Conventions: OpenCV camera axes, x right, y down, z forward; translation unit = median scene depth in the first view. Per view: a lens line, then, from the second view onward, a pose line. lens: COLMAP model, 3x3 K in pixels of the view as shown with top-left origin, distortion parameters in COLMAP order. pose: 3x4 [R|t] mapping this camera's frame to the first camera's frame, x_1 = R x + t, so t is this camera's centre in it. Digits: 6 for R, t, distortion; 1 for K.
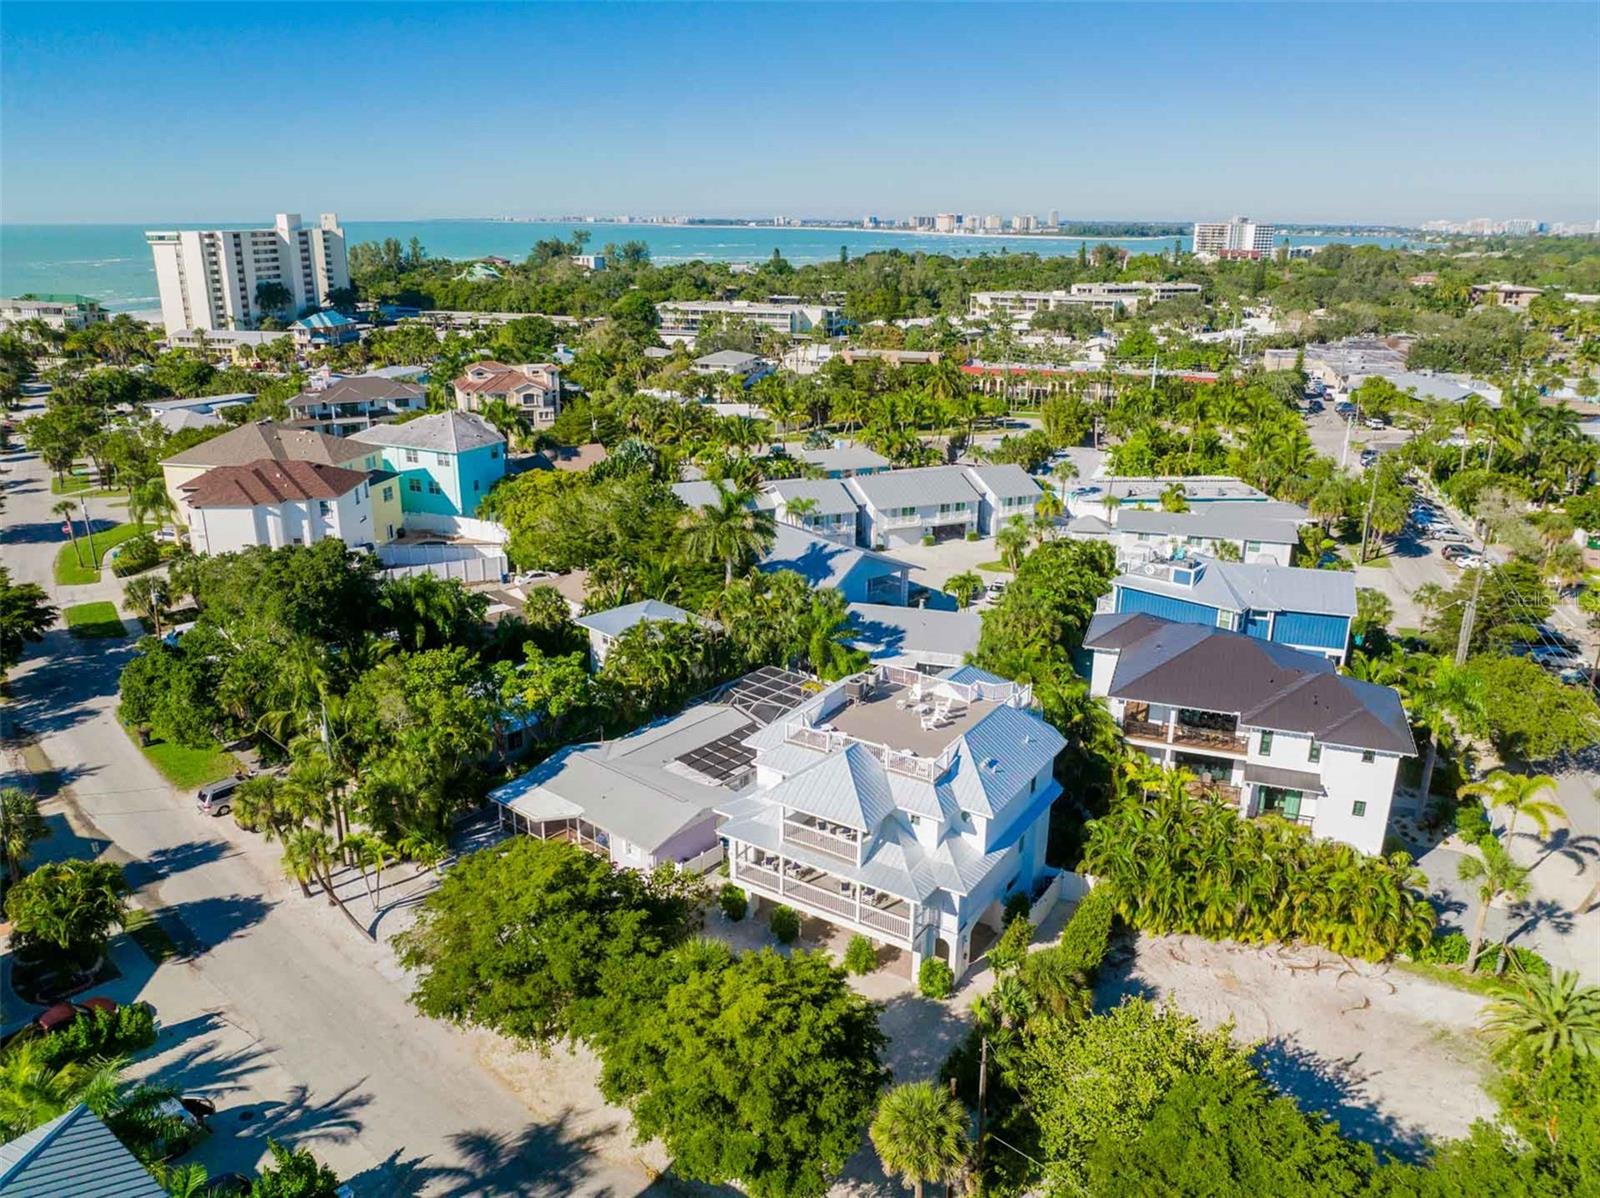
lens RADIAL K [[1161.8, 0, 800.0], [0, 1161.8, 599.0], [0, 0, 1]] dist [-0.037529, -0.003554]
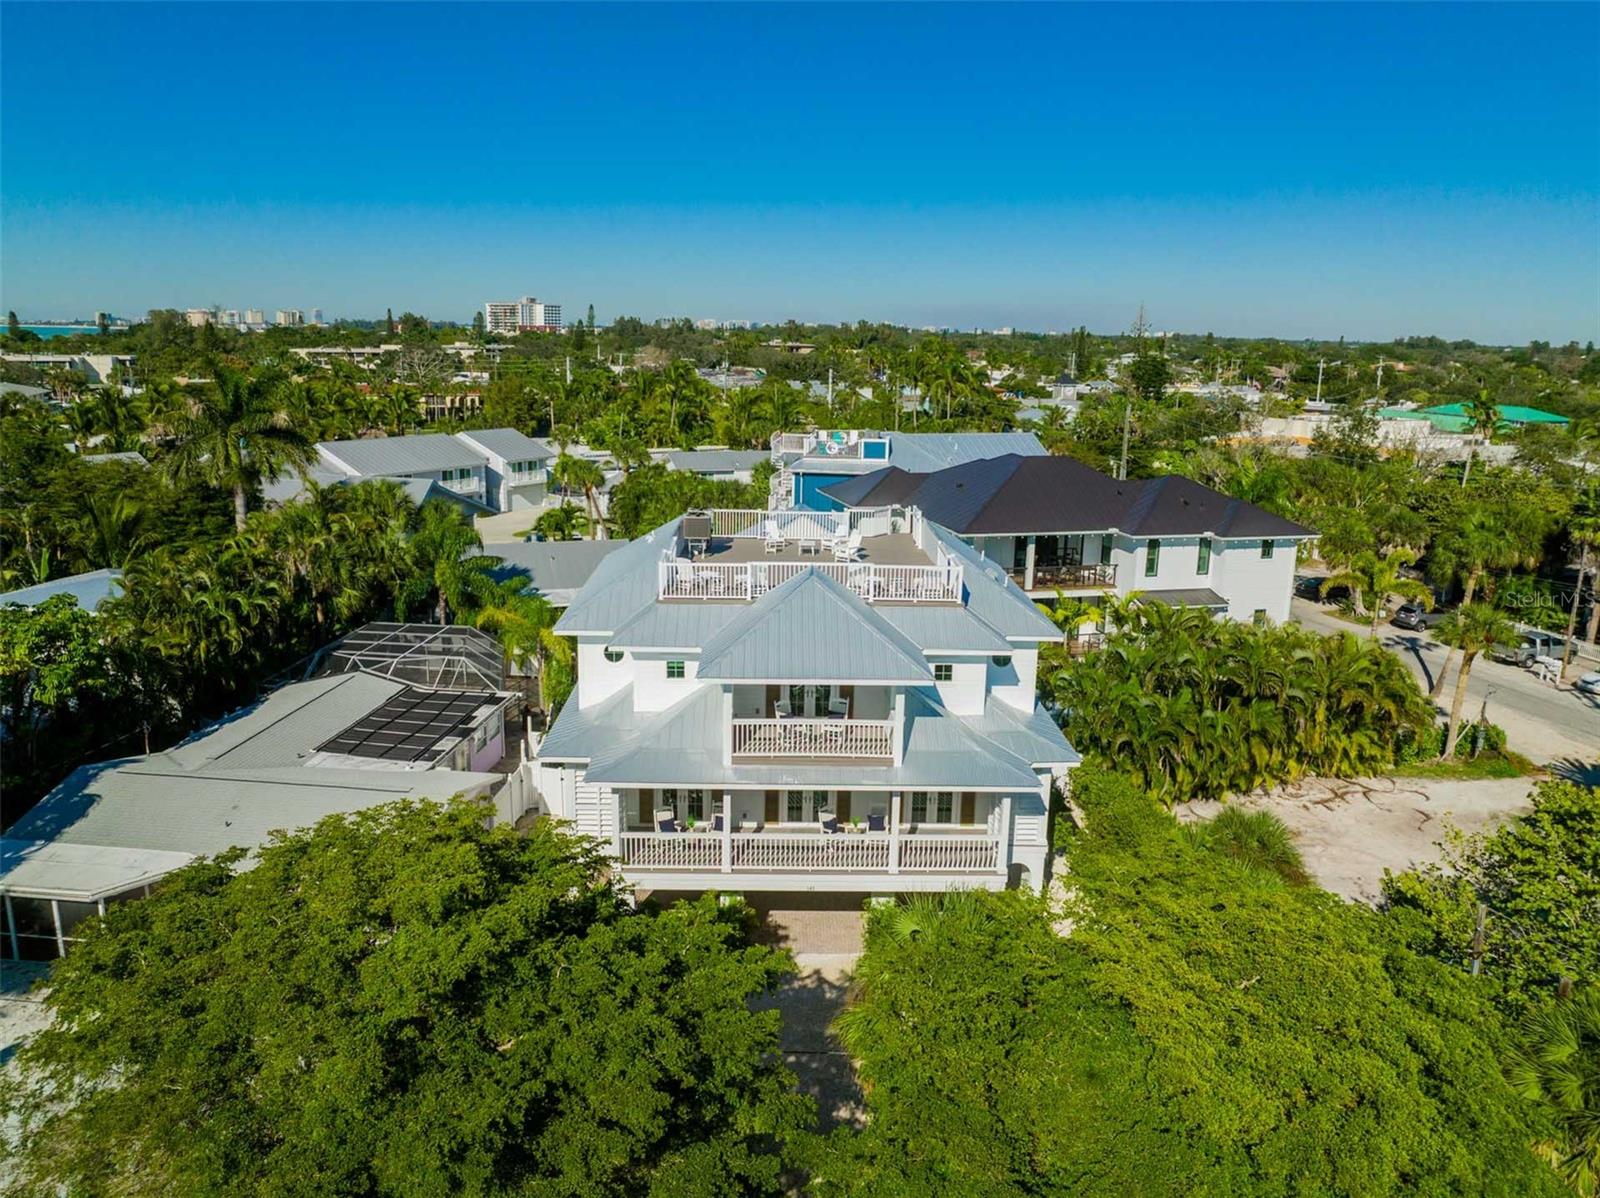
lens RADIAL K [[1150.9, 0, 800.0], [0, 1150.9, 599.0], [0, 0, 1]] dist [-0.035063, 0.000493]
pose [[0.824282, -0.115200, 0.554335, -0.115709], [0.161088, 0.986335, -0.034558, 0.067829], [-0.542779, 0.117782, 0.831576, 0.232719]]
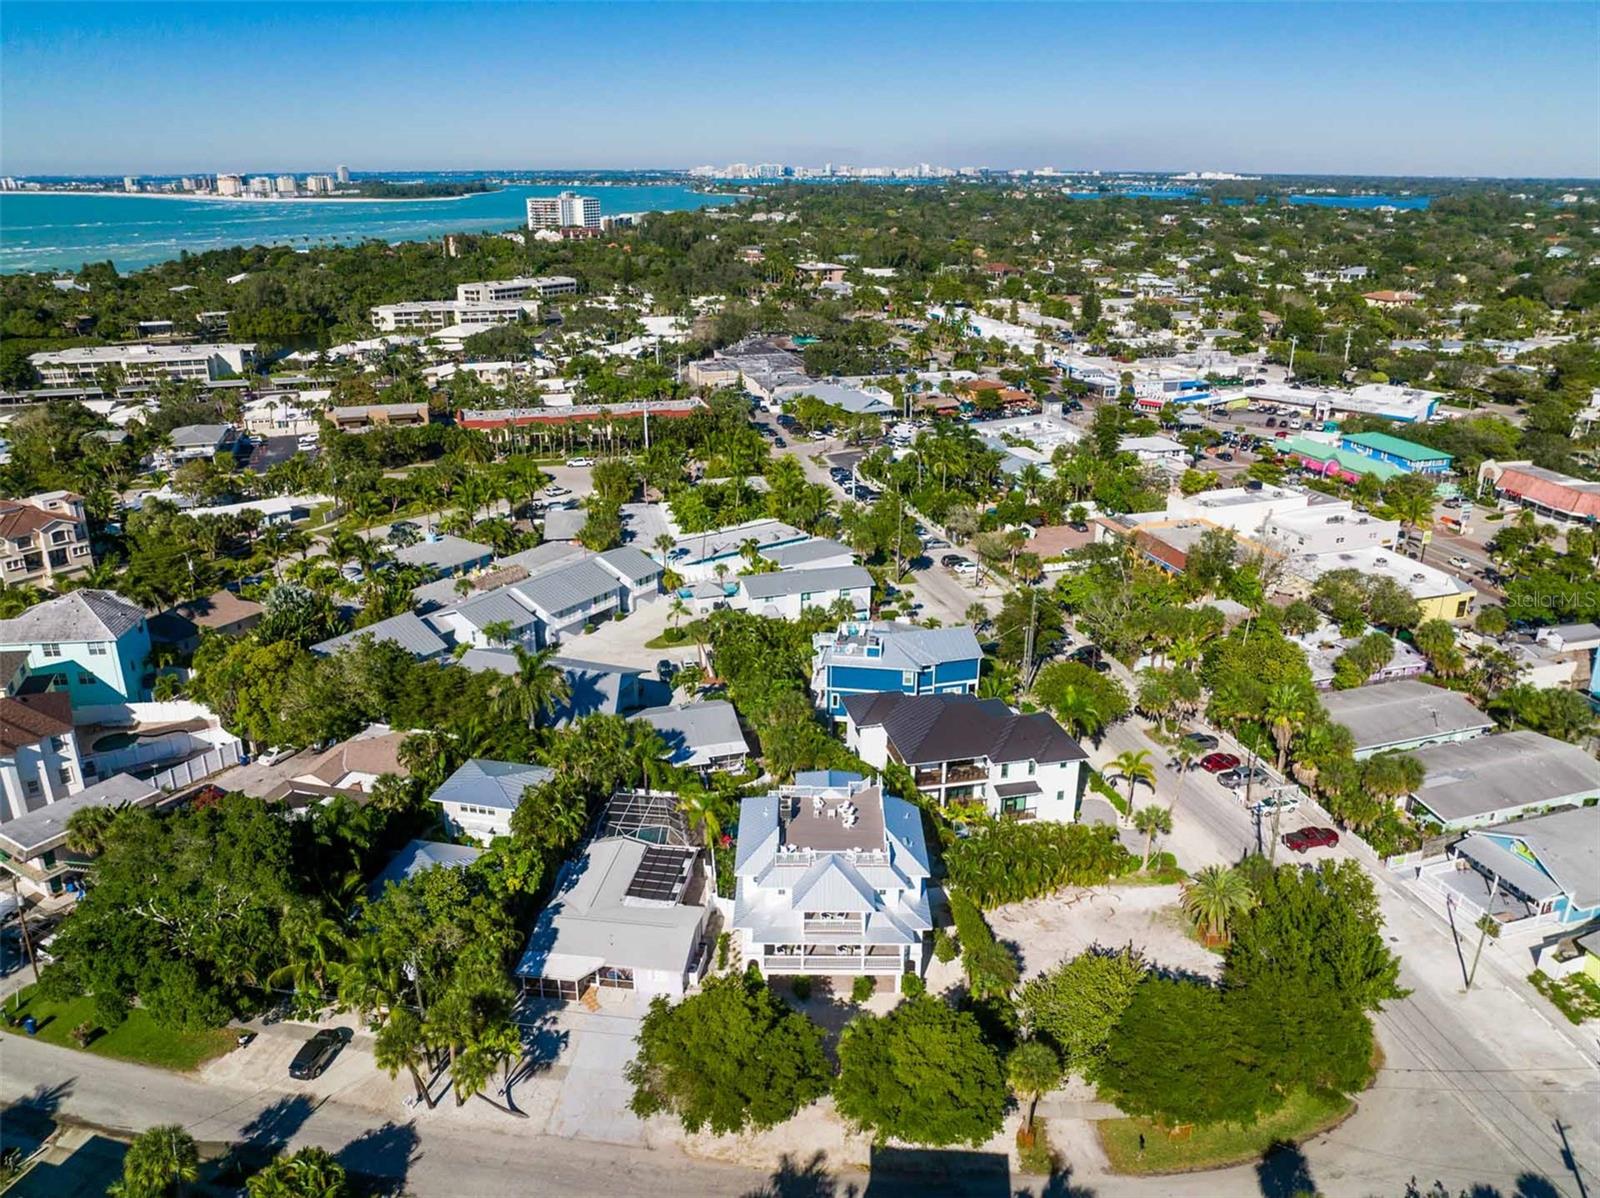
lens RADIAL K [[1161.8, 0, 800.0], [0, 1161.8, 599.0], [0, 0, 1]] dist [-0.037529, -0.003554]
pose [[0.840478, -0.194305, 0.505809, -0.292230], [0.172244, 0.980880, 0.090593, -0.147160], [-0.513740, 0.010981, 0.857876, -0.112979]]
